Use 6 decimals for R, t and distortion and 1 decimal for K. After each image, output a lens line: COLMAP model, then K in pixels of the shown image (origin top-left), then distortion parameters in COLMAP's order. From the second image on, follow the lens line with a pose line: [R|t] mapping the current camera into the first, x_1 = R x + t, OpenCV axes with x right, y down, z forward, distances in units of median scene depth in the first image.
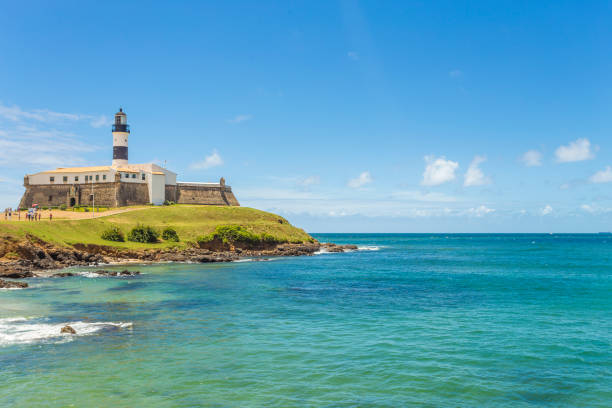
lens RADIAL K [[595.1, 0, 306.0], [0, 595.1, 204.0], [0, 0, 1]] dist [0.001983, 0.002474]
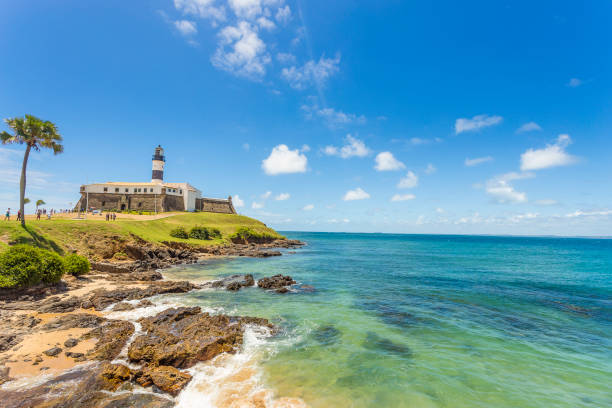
lens RADIAL K [[284.3, 0, 302.2], [0, 284.3, 196.7], [0, 0, 1]] dist [0.003953, 0.000665]
pose [[0.951376, 0.056802, 0.302748, -0.202760], [-0.035493, 0.996519, -0.075433, 0.007875], [-0.305979, 0.061019, 0.950081, 0.258760]]
